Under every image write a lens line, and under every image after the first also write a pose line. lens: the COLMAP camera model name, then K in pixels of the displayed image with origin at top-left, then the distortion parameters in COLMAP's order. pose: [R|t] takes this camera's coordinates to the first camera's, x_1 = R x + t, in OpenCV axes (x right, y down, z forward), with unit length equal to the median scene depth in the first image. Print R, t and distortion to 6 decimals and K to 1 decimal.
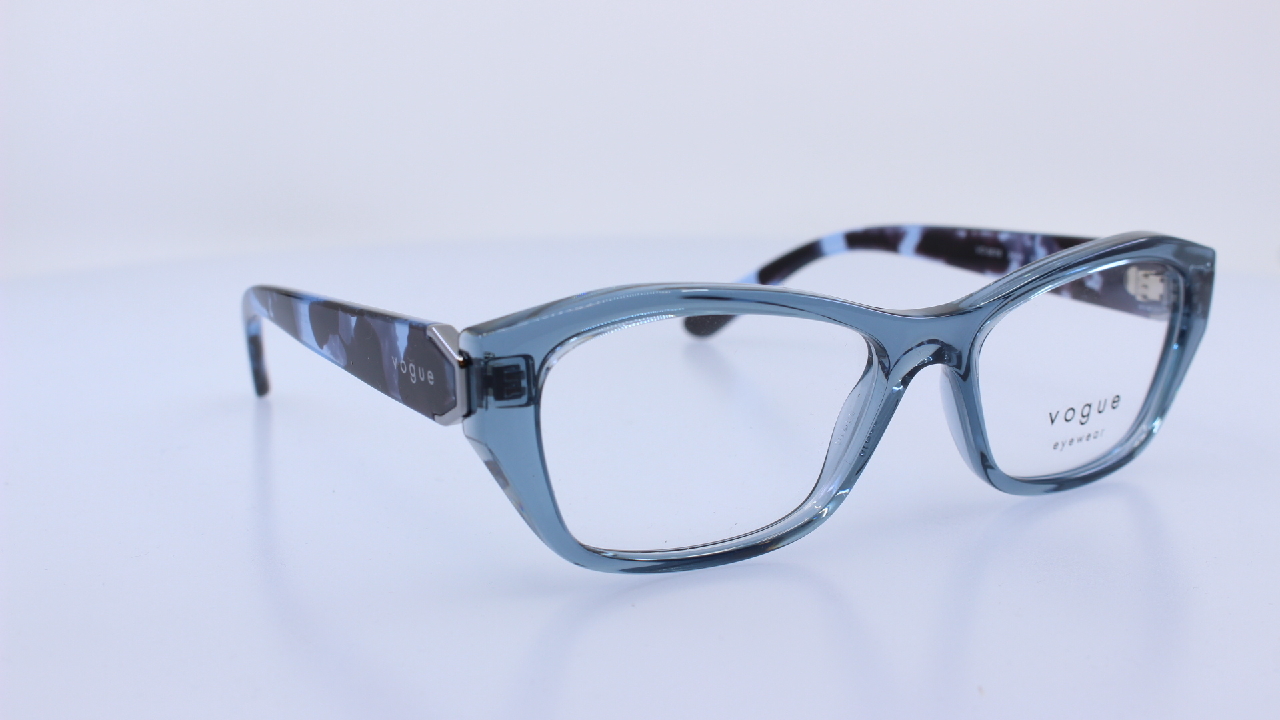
lens RADIAL K [[1690.1, 0, 638.4], [0, 1690.1, 364.4], [0, 0, 1]] dist [-0.081620, 0.000000]
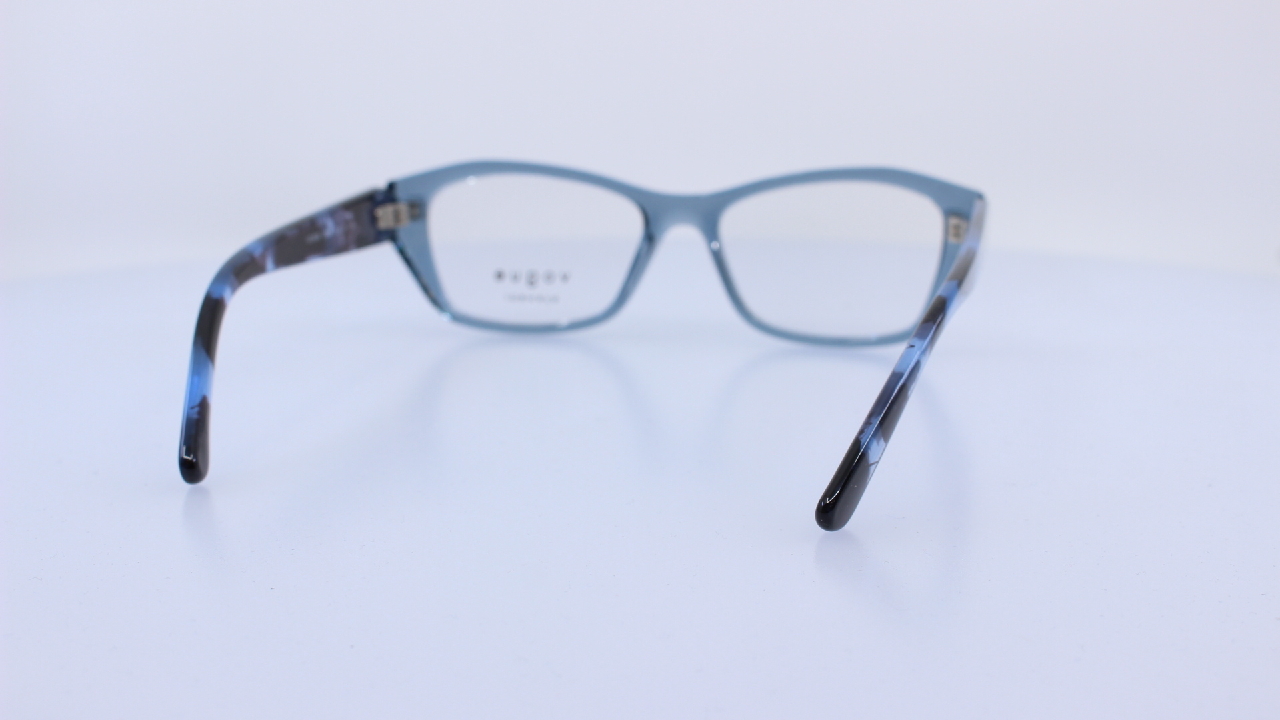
lens RADIAL K [[1690.1, 0, 628.4], [0, 1690.1, 353.6], [0, 0, 1]] dist [-0.081620, 0.000000]
pose [[-0.701701, -0.134453, 0.699670, -0.885092], [0.161588, 0.926409, 0.340081, -0.421910], [-0.693906, 0.351693, -0.628336, 1.983315]]
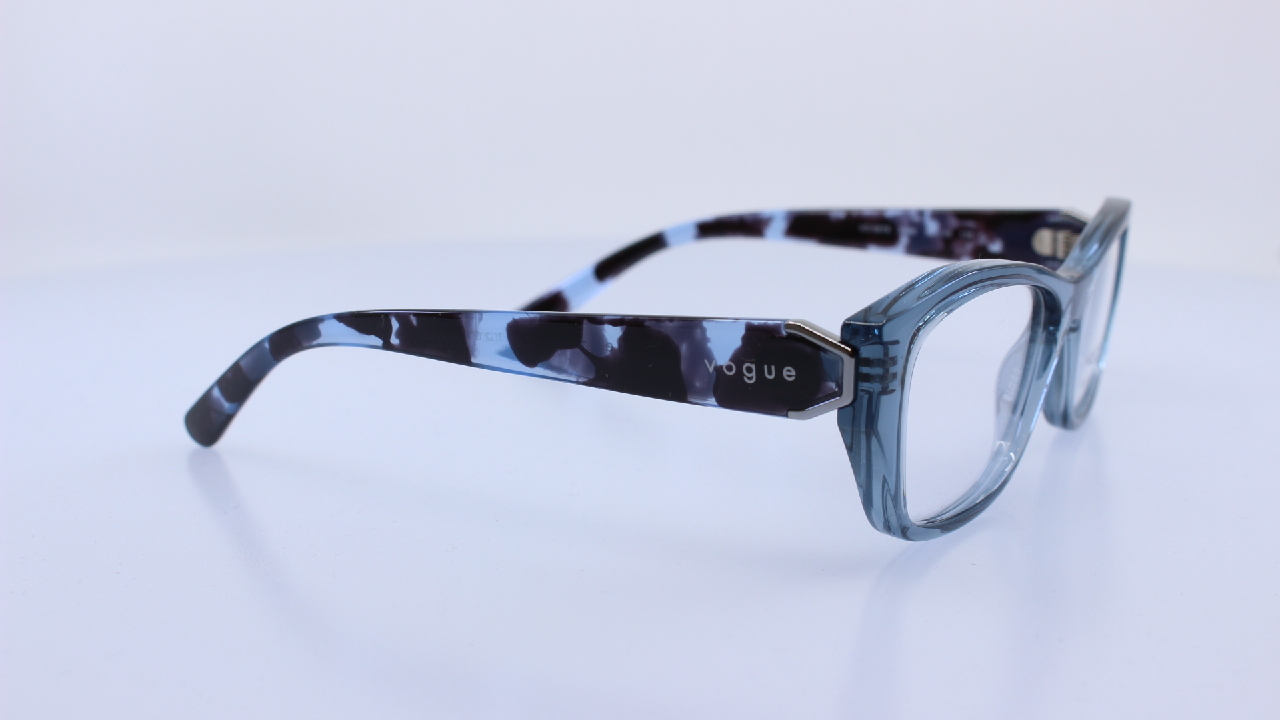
lens RADIAL K [[1690.1, 0, 634.6], [0, 1690.1, 363.3], [0, 0, 1]] dist [-0.081620, 0.000000]
pose [[0.869949, -0.102997, 0.482265, -0.595365], [0.105038, 0.994205, 0.022855, -0.026913], [-0.481825, 0.030773, 0.875727, 0.143086]]
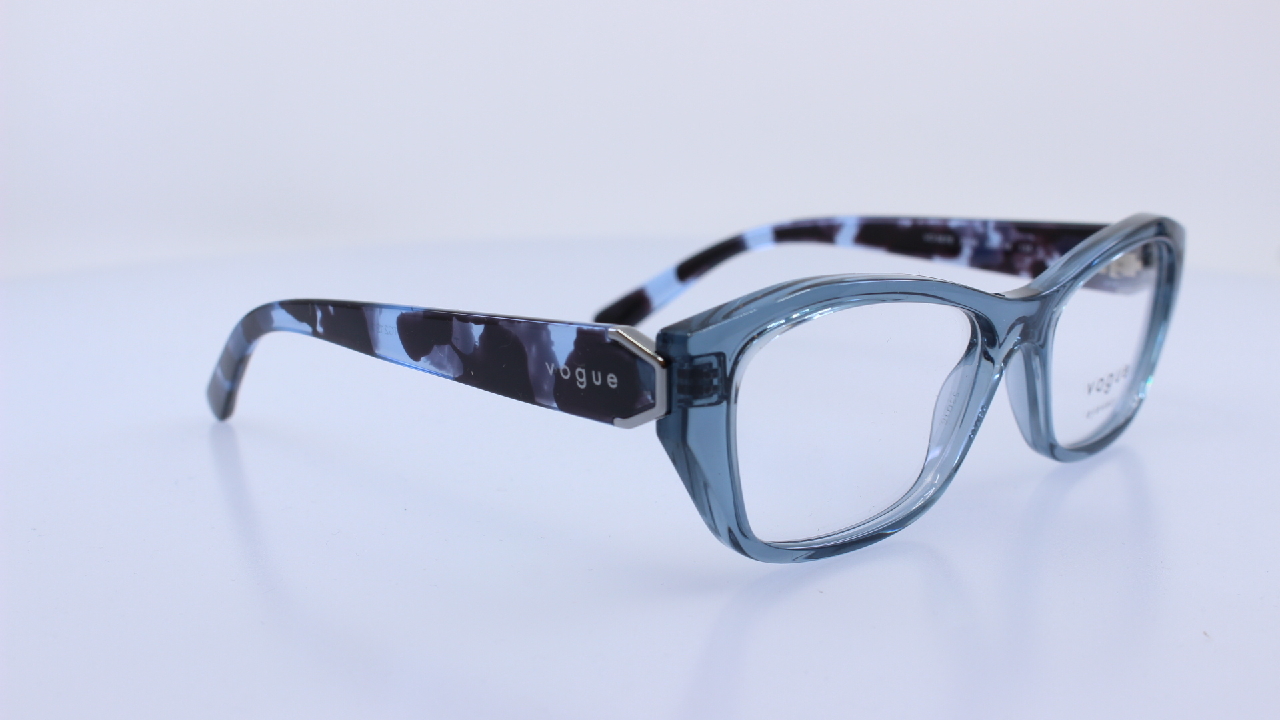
lens RADIAL K [[1690.1, 0, 639.3], [0, 1690.1, 348.5], [0, 0, 1]] dist [-0.081620, 0.000000]
pose [[0.965834, -0.052193, 0.253851, -0.310156], [0.055025, 0.998477, -0.004061, -0.005481], [-0.253252, 0.017891, 0.967235, 0.034960]]
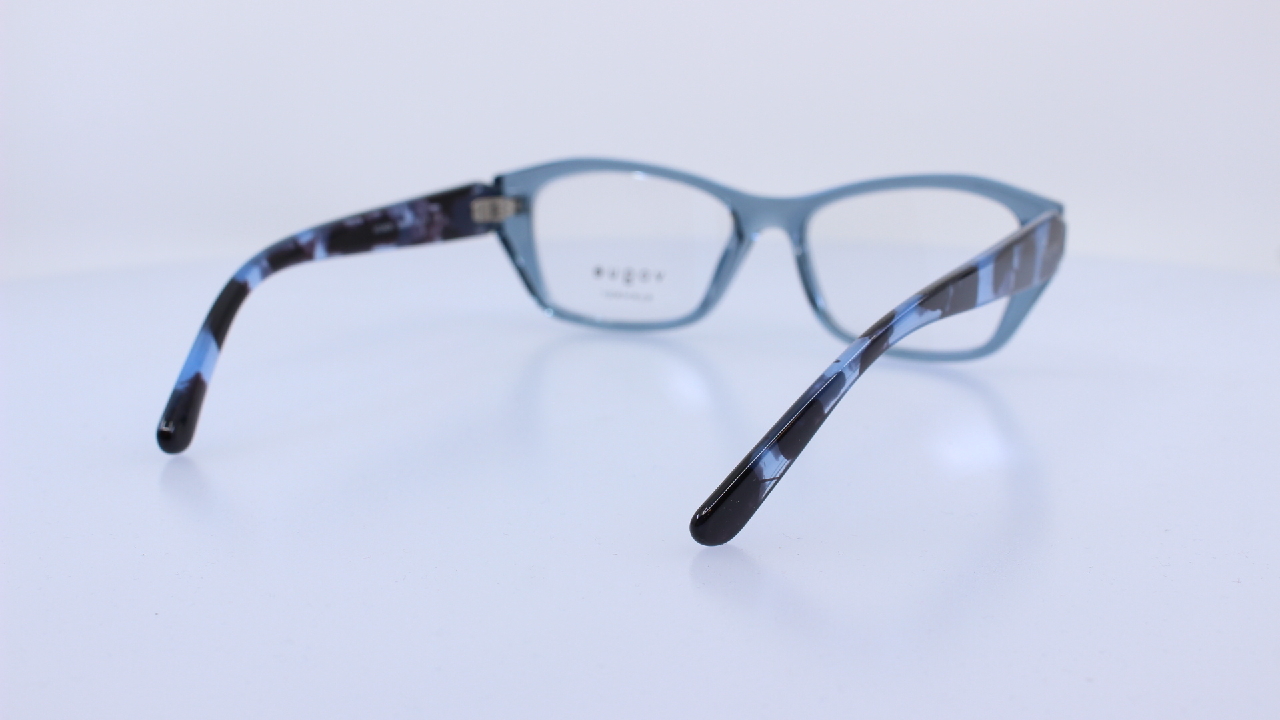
lens RADIAL K [[1690.1, 0, 641.8], [0, 1690.1, 359.6], [0, 0, 1]] dist [-0.081620, 0.000000]
pose [[-0.503592, -0.171163, 0.846816, -1.069973], [0.190945, 0.933887, 0.302315, -0.369935], [-0.842576, 0.313939, -0.437616, 1.741958]]
